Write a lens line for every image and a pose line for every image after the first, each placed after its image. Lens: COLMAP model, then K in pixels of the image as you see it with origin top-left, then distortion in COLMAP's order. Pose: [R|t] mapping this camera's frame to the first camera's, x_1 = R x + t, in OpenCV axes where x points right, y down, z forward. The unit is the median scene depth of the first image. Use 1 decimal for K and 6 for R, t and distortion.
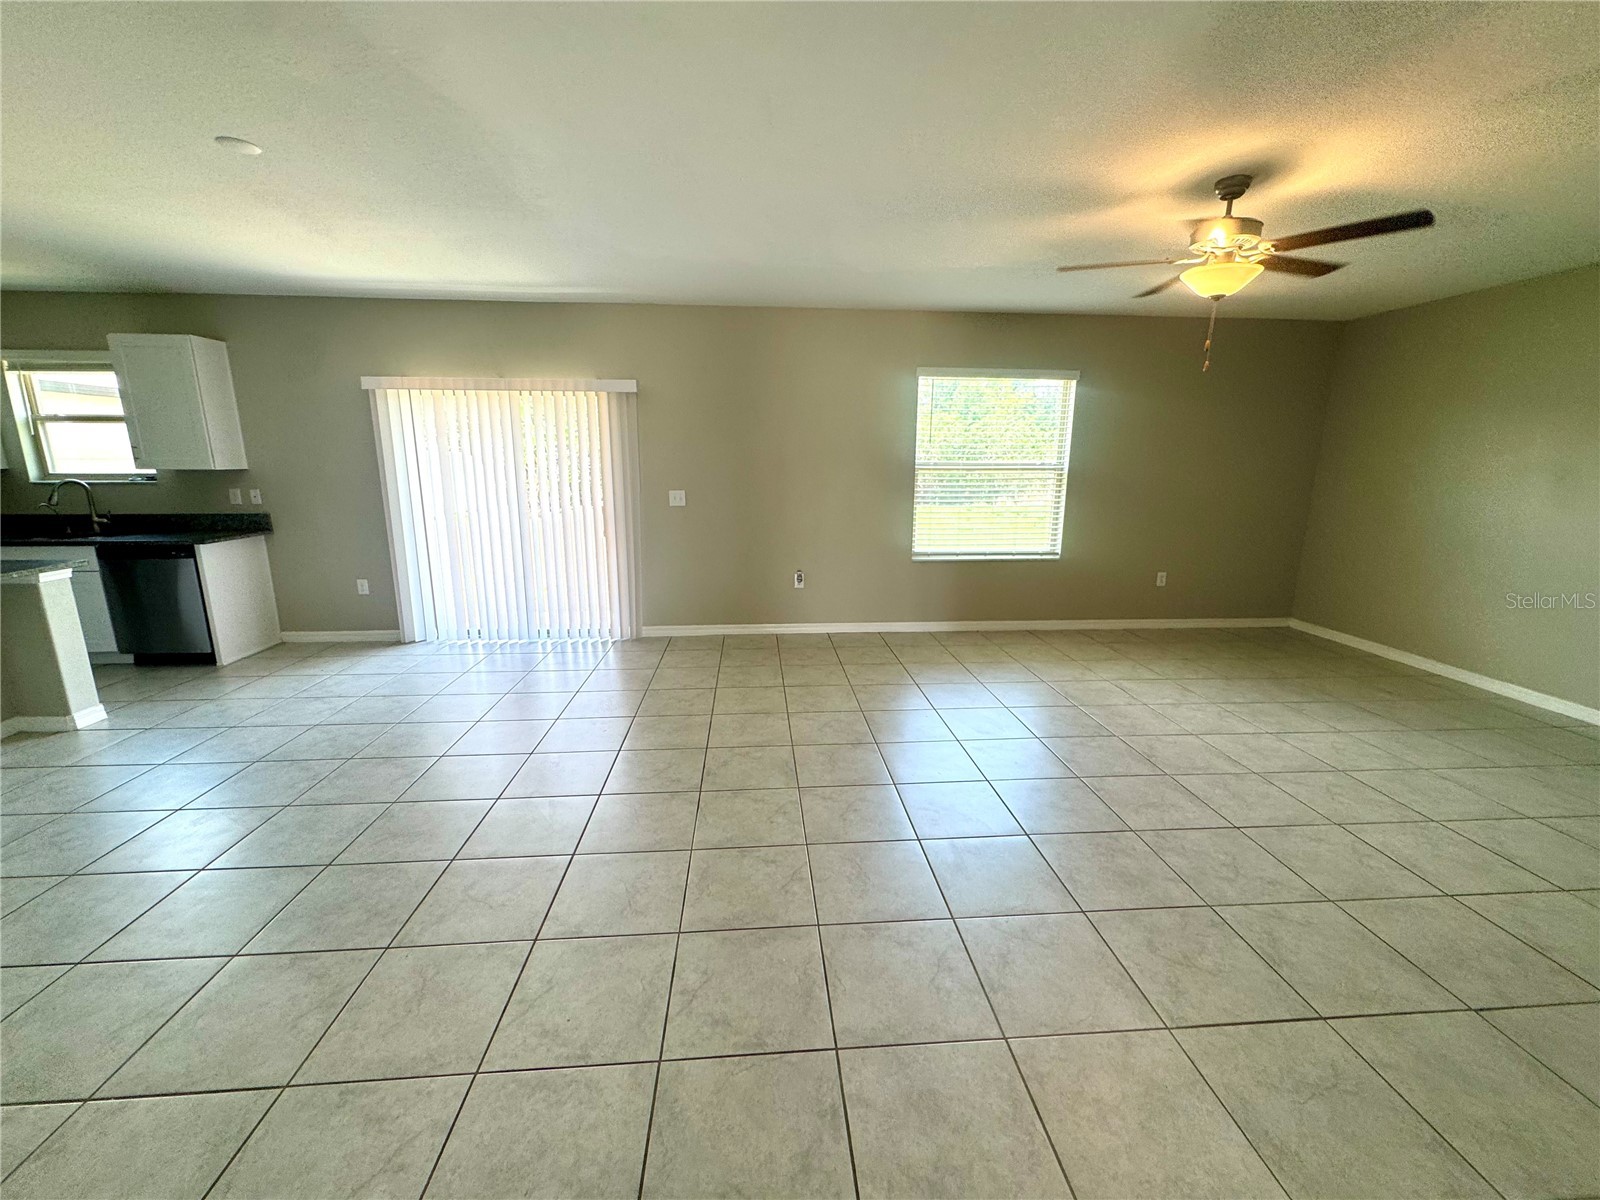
lens RADIAL K [[641.9, 0, 798.9], [0, 641.9, 599.4], [0, 0, 1]] dist [-0.005900, 0.001073]
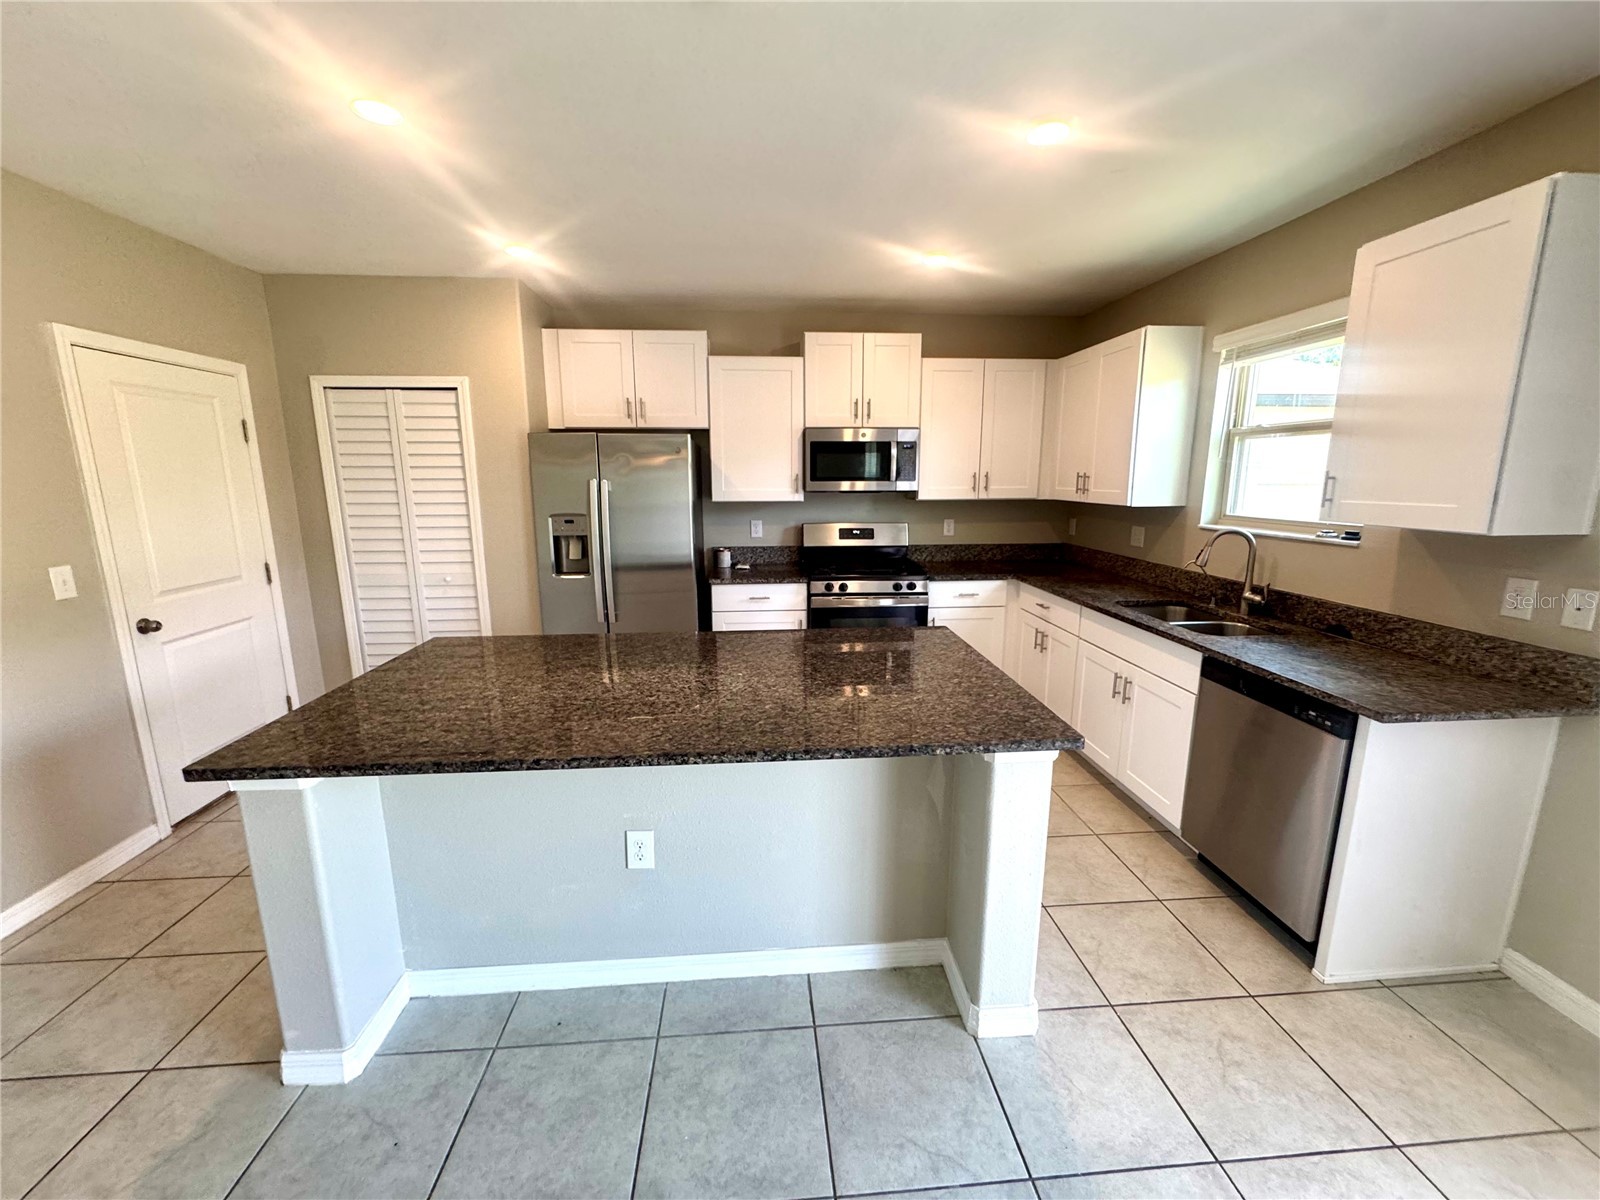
lens RADIAL K [[641.9, 0, 800.0], [0, 641.9, 596.3], [0, 0, 1]] dist [-0.005900, 0.001073]
pose [[0.006362, 0.184699, -0.982775, -0.505839], [-0.214679, 0.960132, 0.179054, -0.140733], [0.976664, 0.209842, 0.045760, 0.556879]]
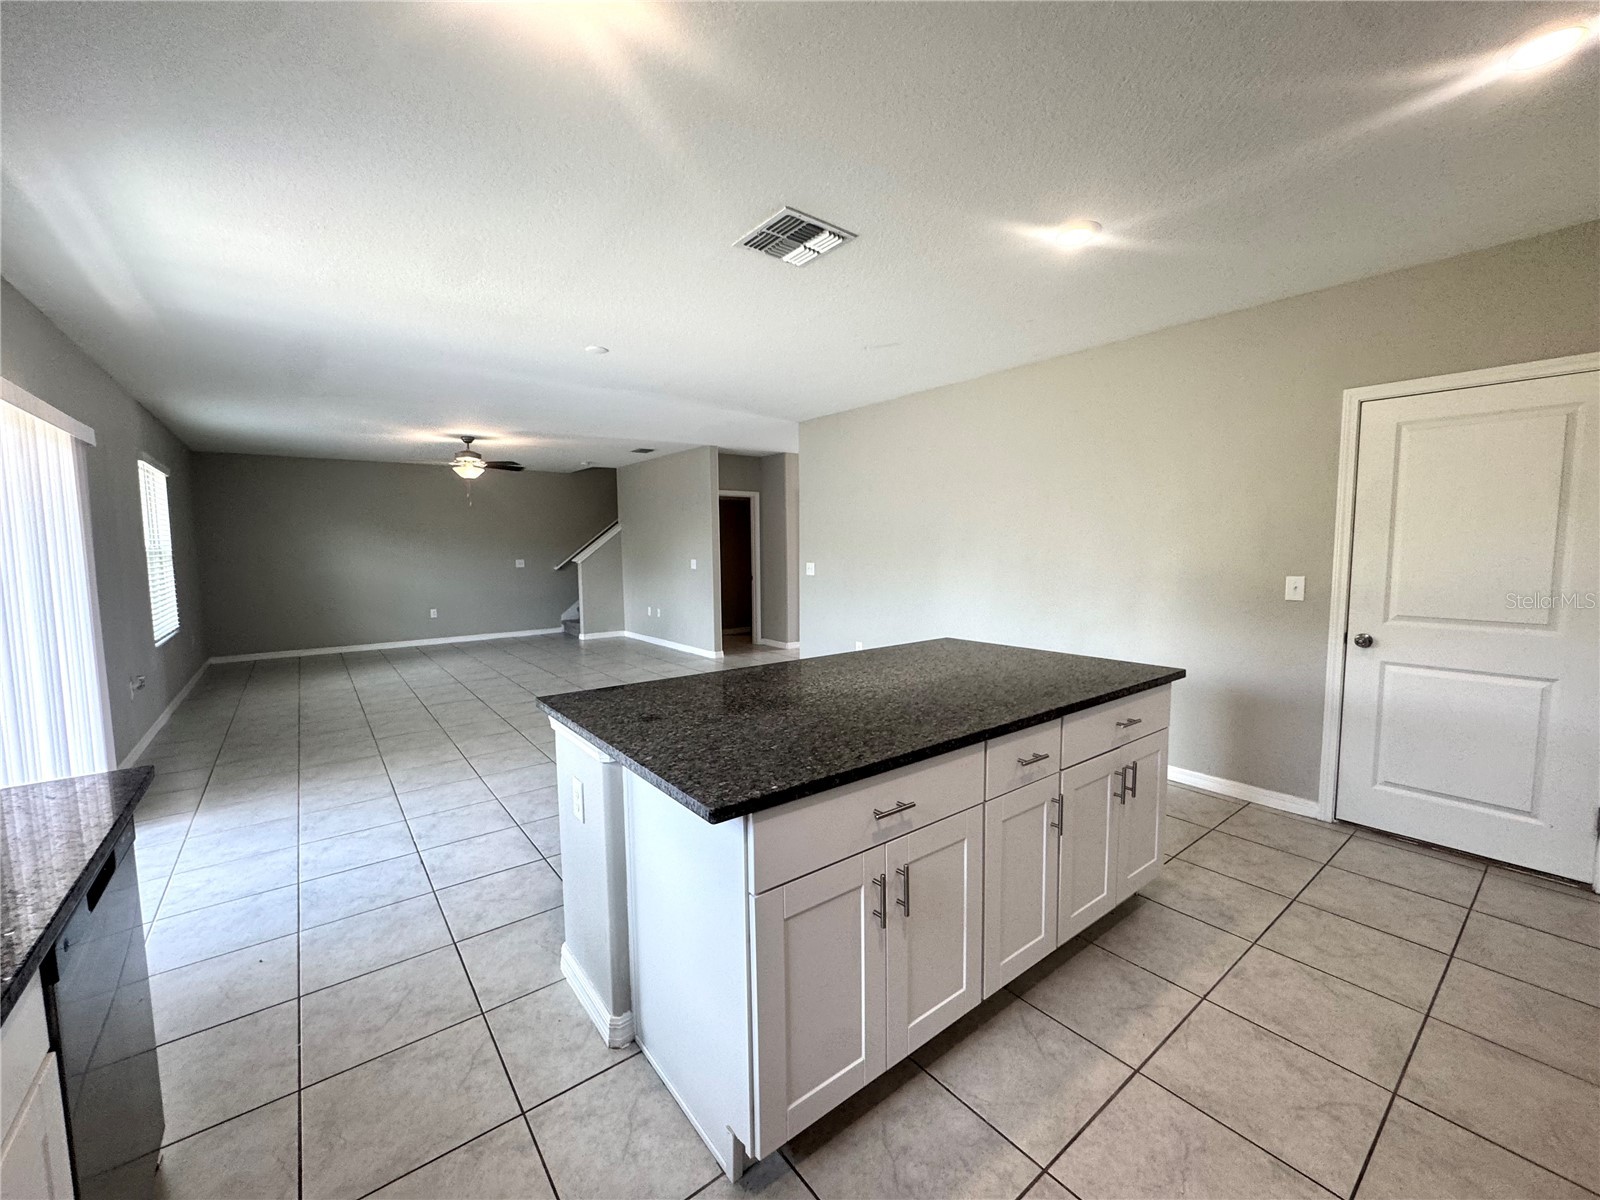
lens RADIAL K [[641.9, 0, 796.7], [0, 641.9, 600.8], [0, 0, 1]] dist [-0.005900, 0.001073]
pose [[-0.552199, -0.072364, 0.830566, -1.267131], [0.189465, 0.959268, 0.209543, -0.166057], [-0.811898, 0.273073, -0.515996, 0.791040]]
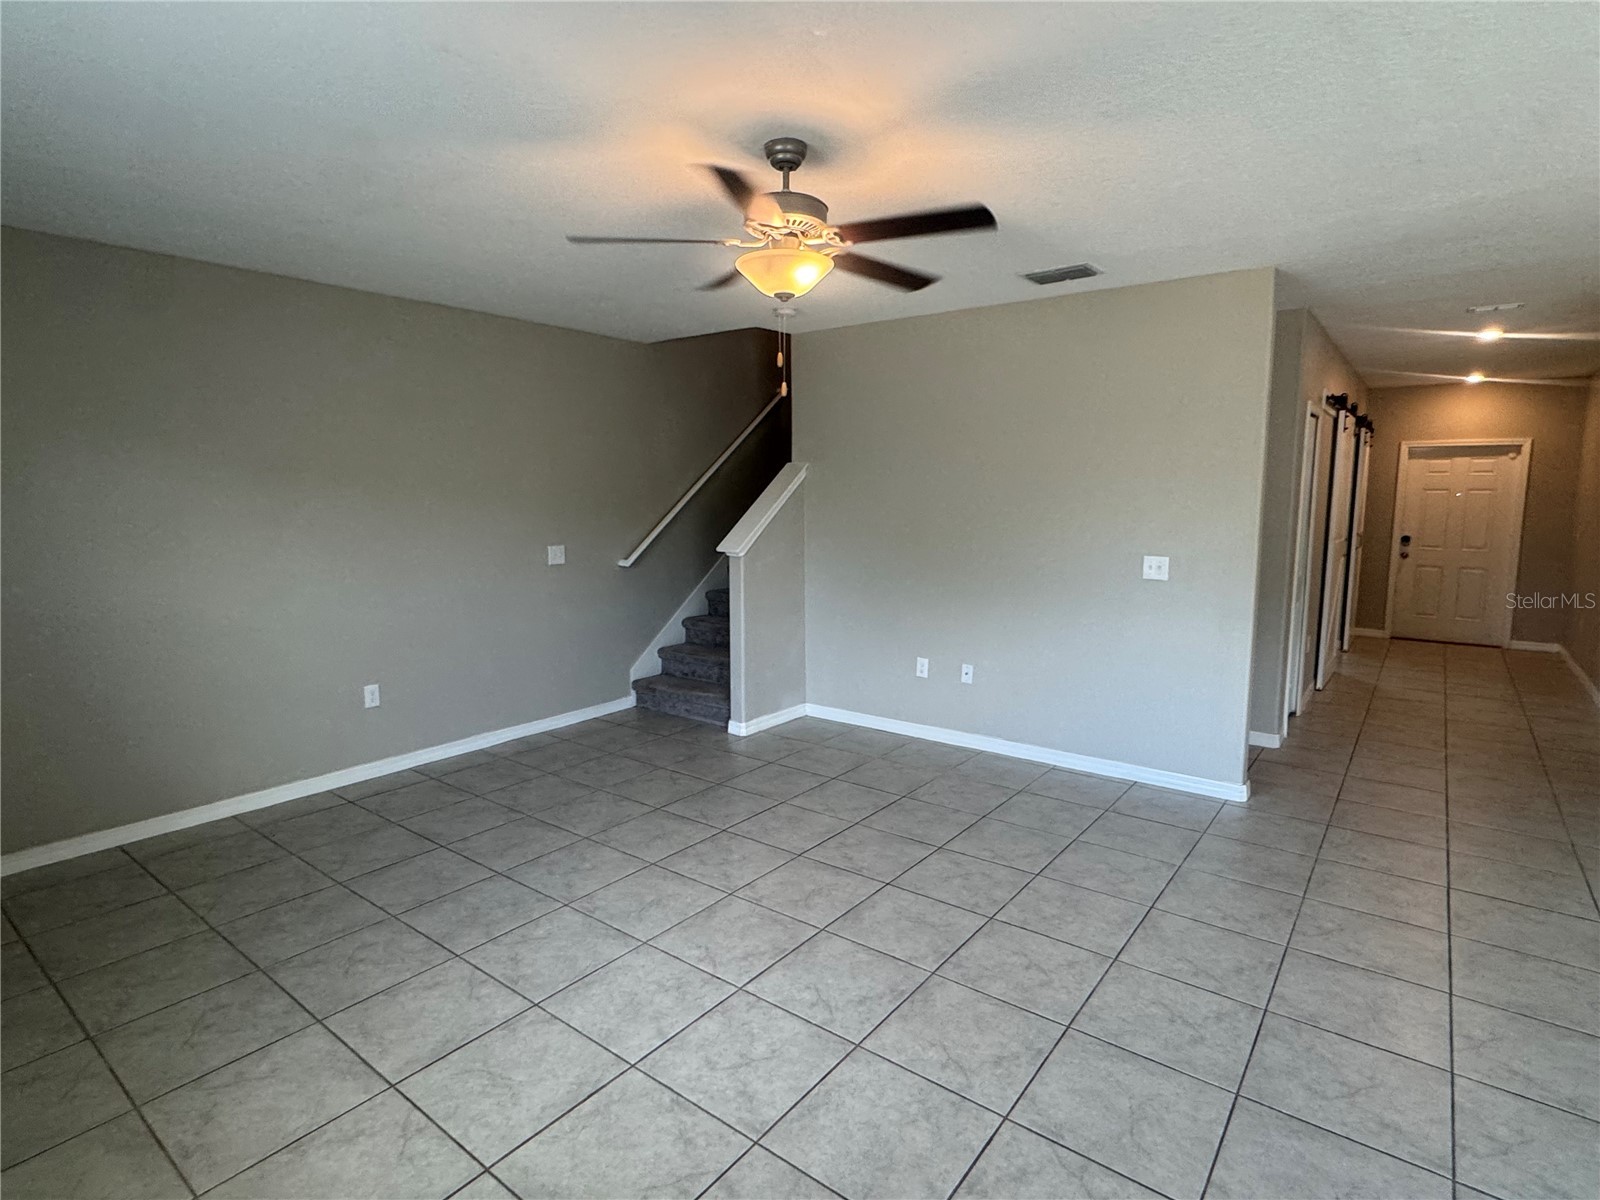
lens RADIAL K [[830.8, 0, 793.5], [0, 830.8, 590.9], [0, 0, 1]] dist [-0.010136, 0.003529]
pose [[-0.742802, -0.085189, 0.664069, -0.003345], [0.142473, 0.949041, 0.281111, -0.238125], [-0.654176, 0.303422, -0.692813, 0.994005]]
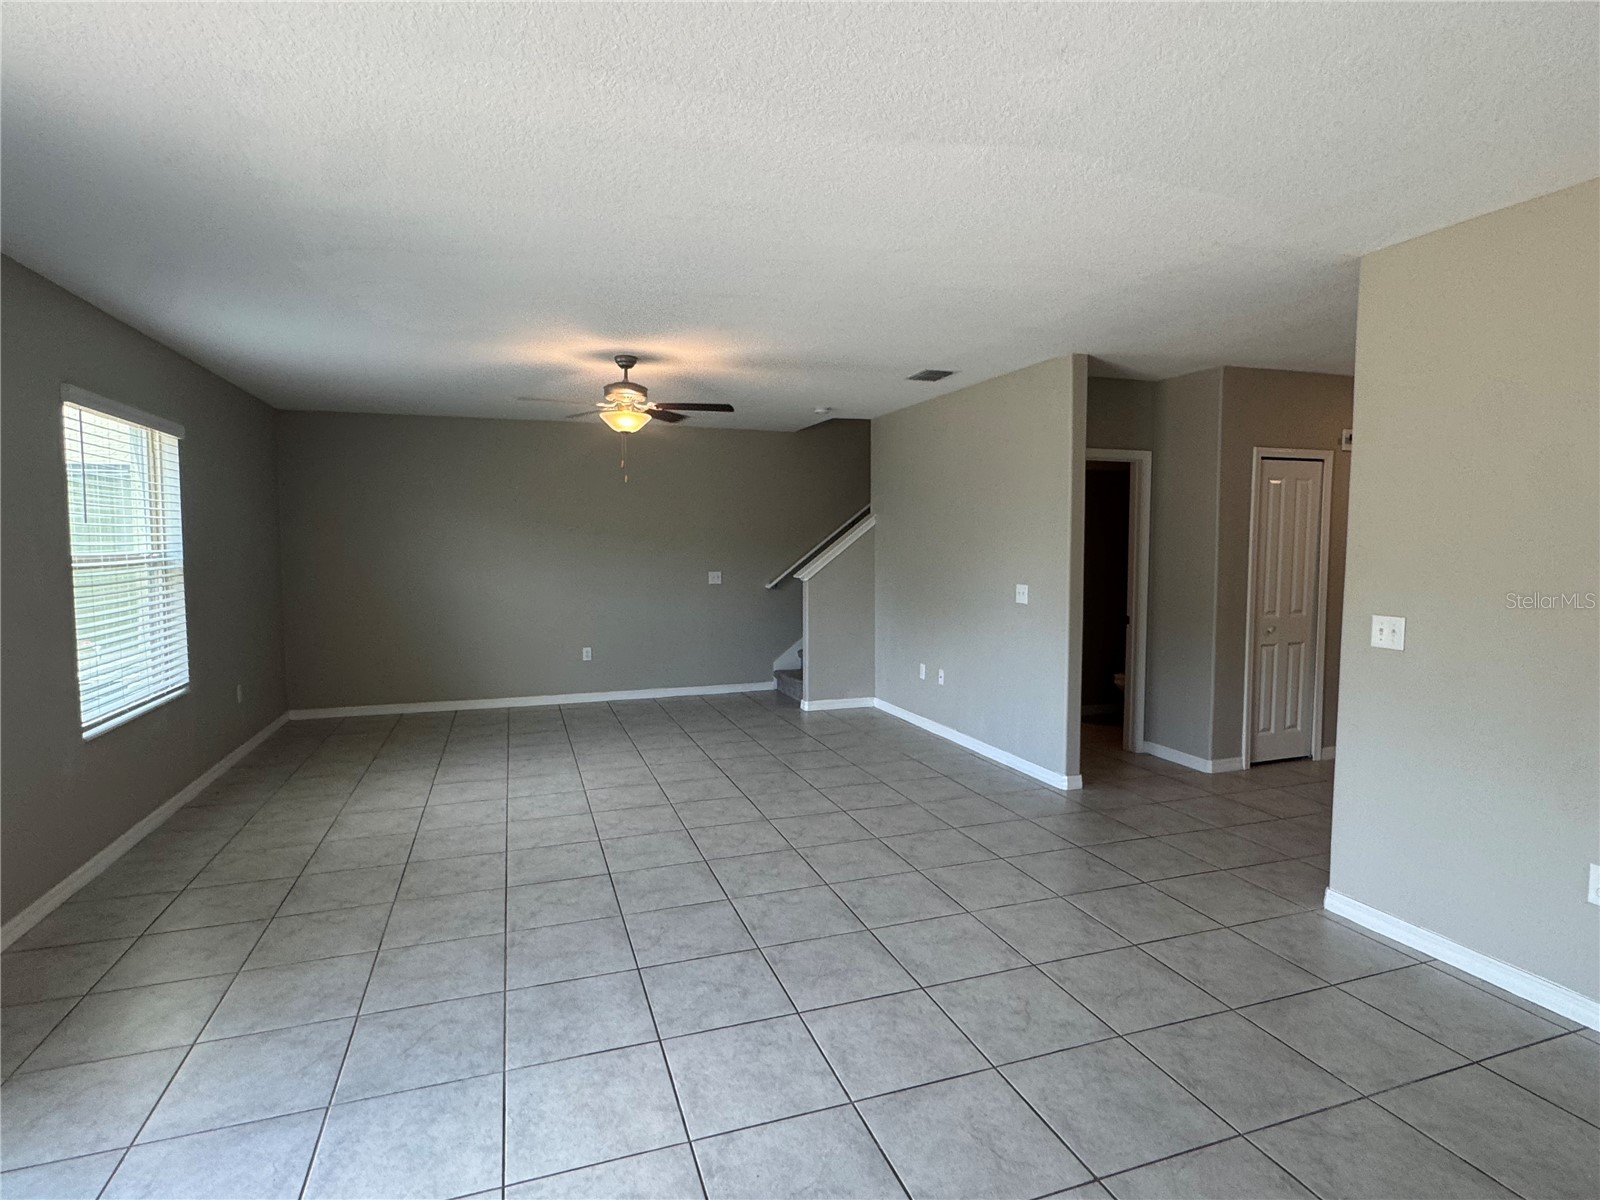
lens RADIAL K [[830.8, 0, 798.6], [0, 830.8, 594.8], [0, 0, 1]] dist [-0.010136, 0.003529]
pose [[-0.258526, -0.067736, 0.963627, -0.694642], [0.210946, 0.969506, 0.124743, -0.156040], [-0.942691, 0.235522, -0.236354, 0.657240]]
